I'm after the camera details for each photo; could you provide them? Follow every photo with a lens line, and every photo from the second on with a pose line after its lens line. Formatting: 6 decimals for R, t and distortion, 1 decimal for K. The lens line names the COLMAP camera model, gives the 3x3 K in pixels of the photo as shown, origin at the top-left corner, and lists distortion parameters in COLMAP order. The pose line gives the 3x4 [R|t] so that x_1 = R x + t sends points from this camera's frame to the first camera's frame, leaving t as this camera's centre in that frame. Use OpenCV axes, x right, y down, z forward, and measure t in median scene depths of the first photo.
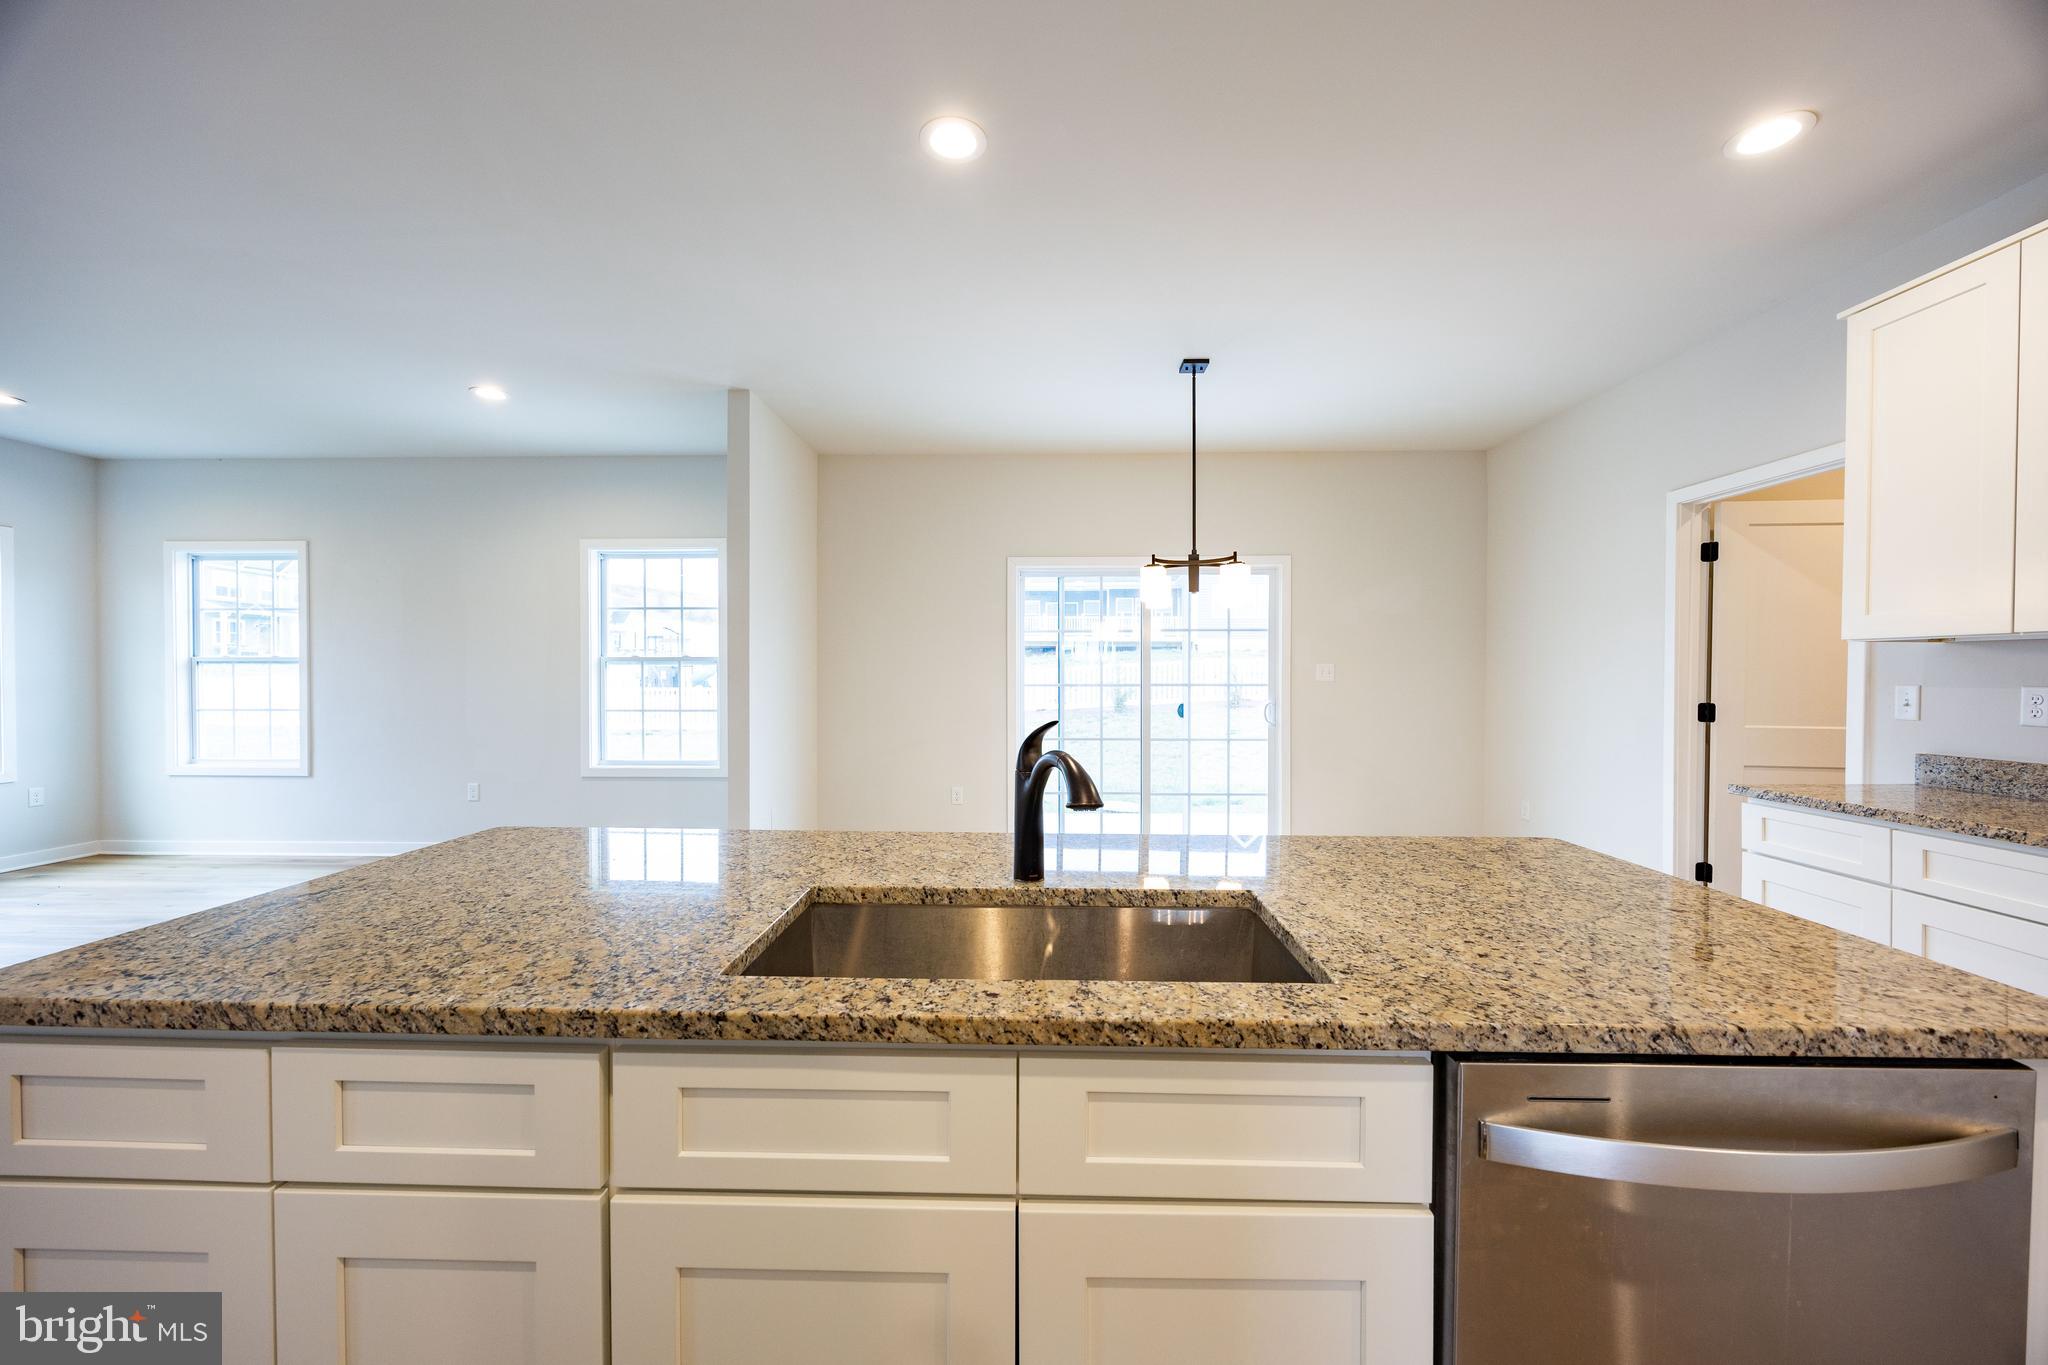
lens RADIAL K [[776.0, 0, 1021.8], [0, 776.0, 686.3], [0, 0, 1]] dist [-0.004552, 0.000313]
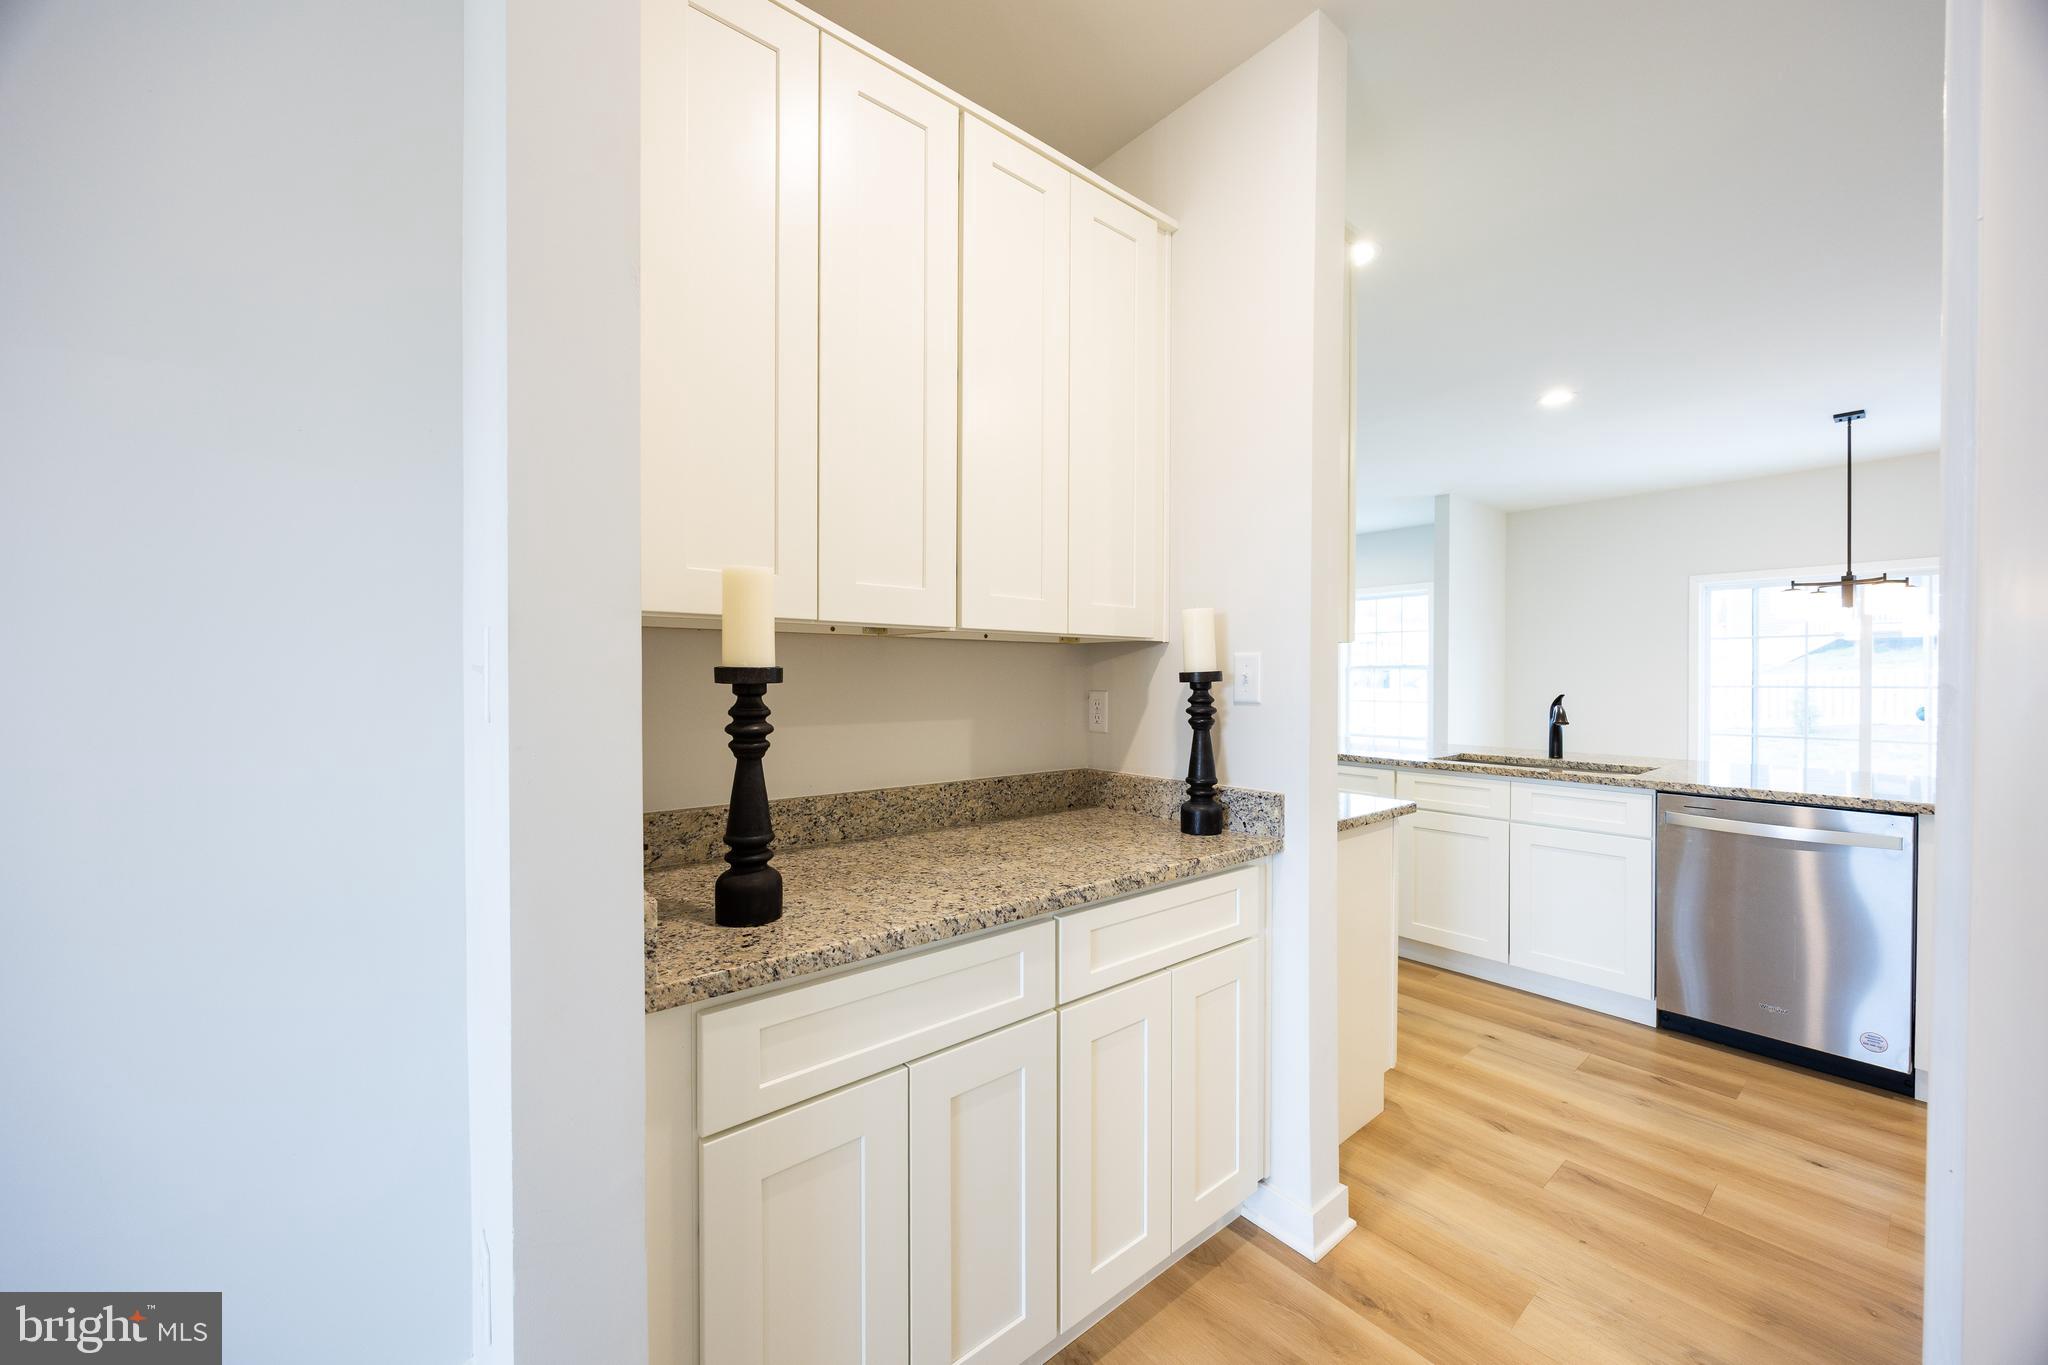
lens RADIAL K [[776.0, 0, 1028.6], [0, 776.0, 679.5], [0, 0, 1]] dist [-0.004552, 0.000313]
pose [[0.660917, 0.002598, -0.750455, 0.288996], [-0.012259, 0.999898, -0.007334, 0.012635], [0.750359, 0.014047, 0.660881, -0.732235]]
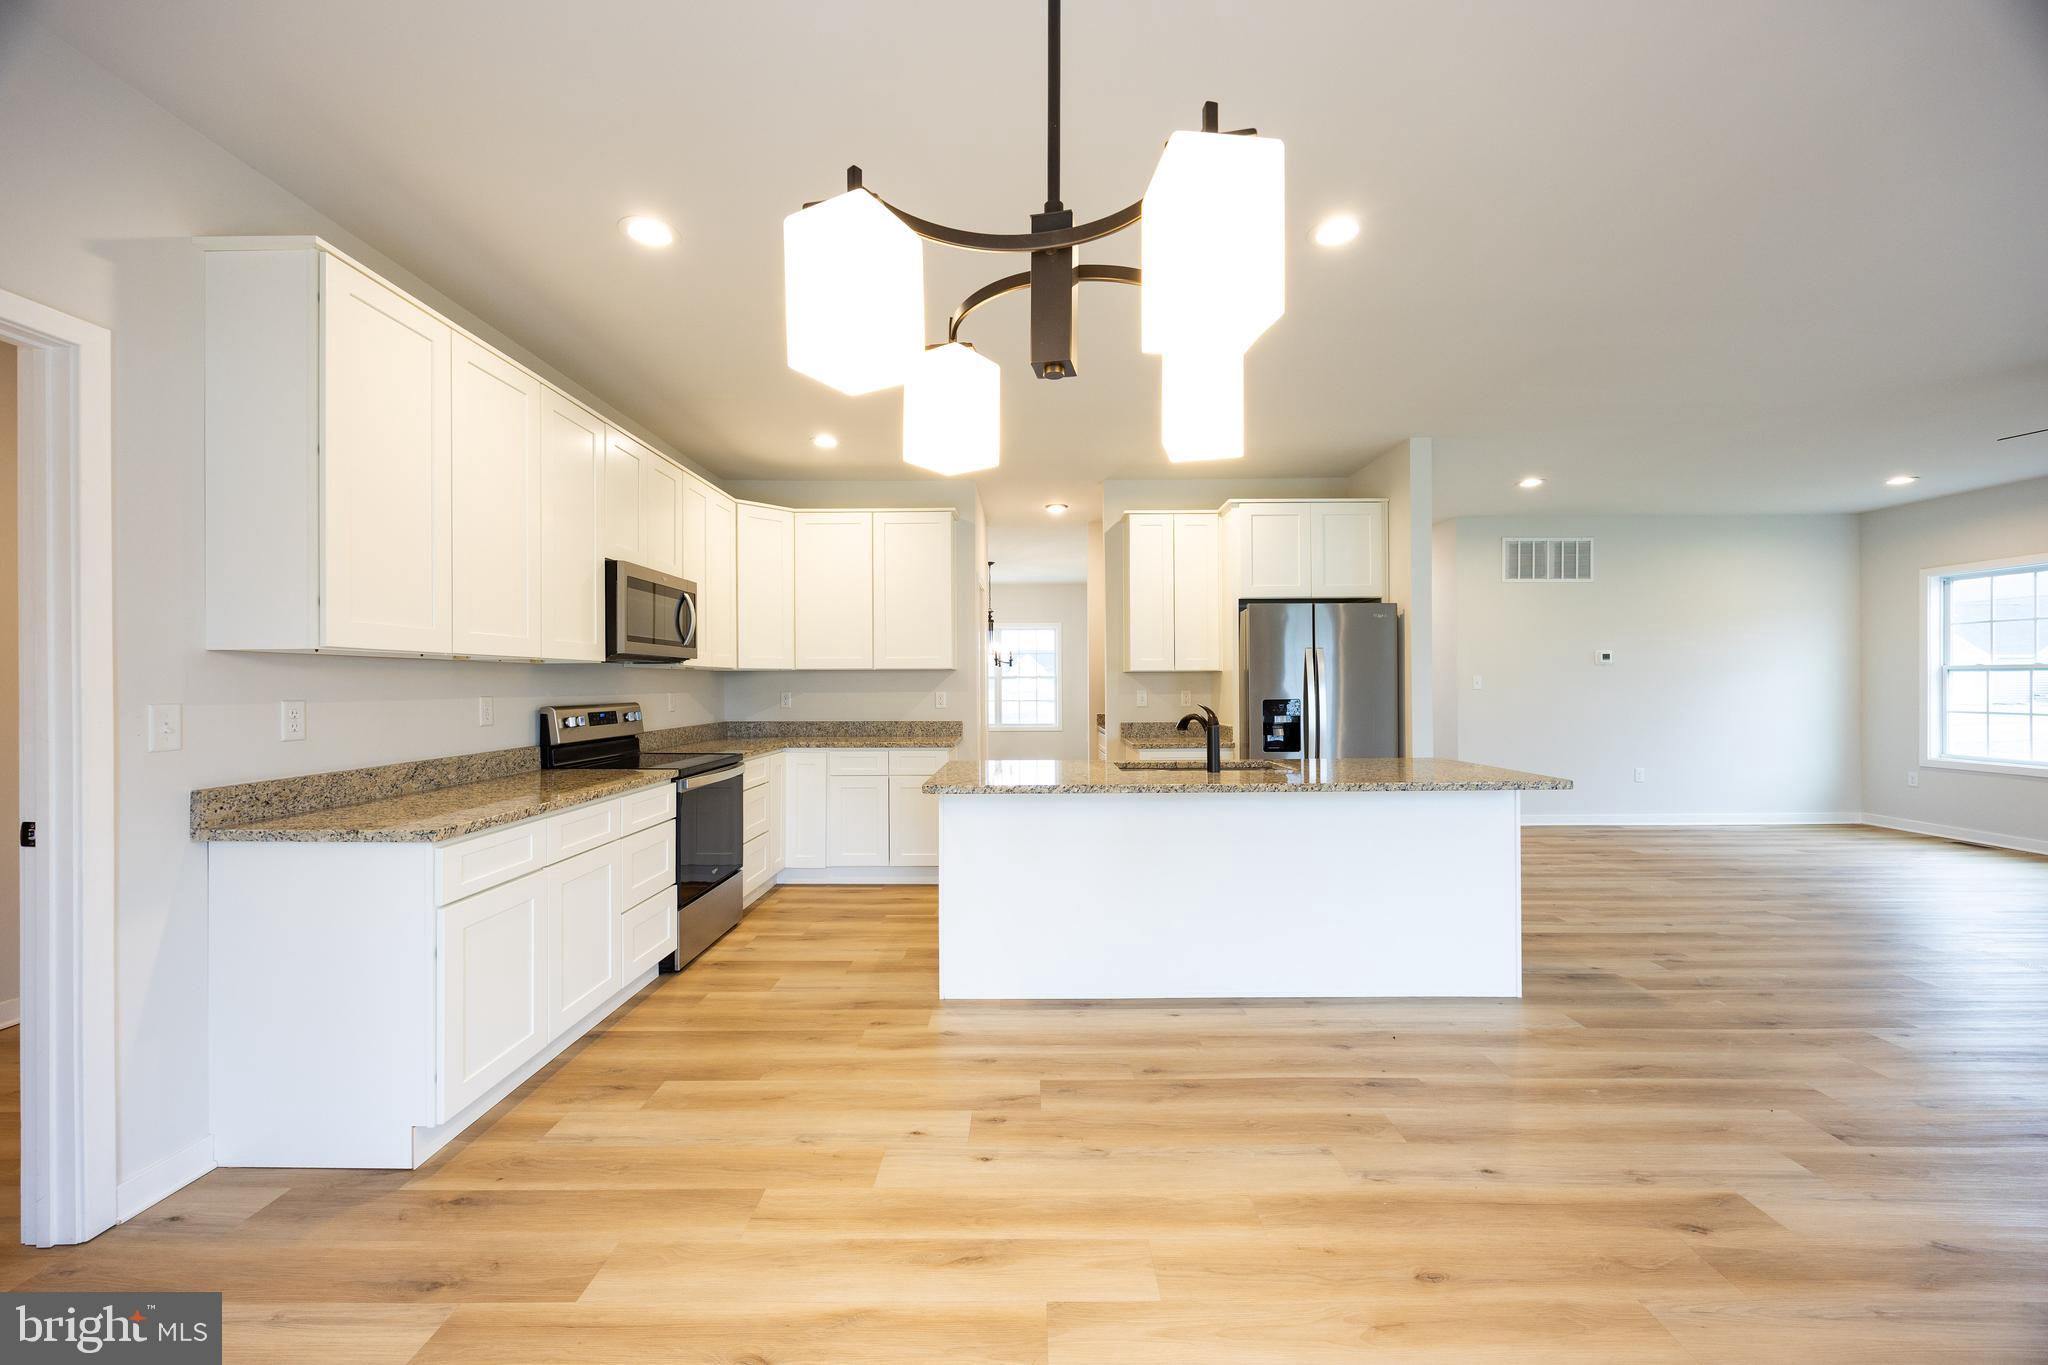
lens RADIAL K [[776.0, 0, 1020.3], [0, 776.0, 682.4], [0, 0, 1]] dist [-0.004552, 0.000313]
pose [[-0.999834, 0.001987, -0.018124, 0.248500], [0.001726, 0.999895, 0.014366, -0.023656], [0.018151, 0.014332, -0.999733, 1.304645]]
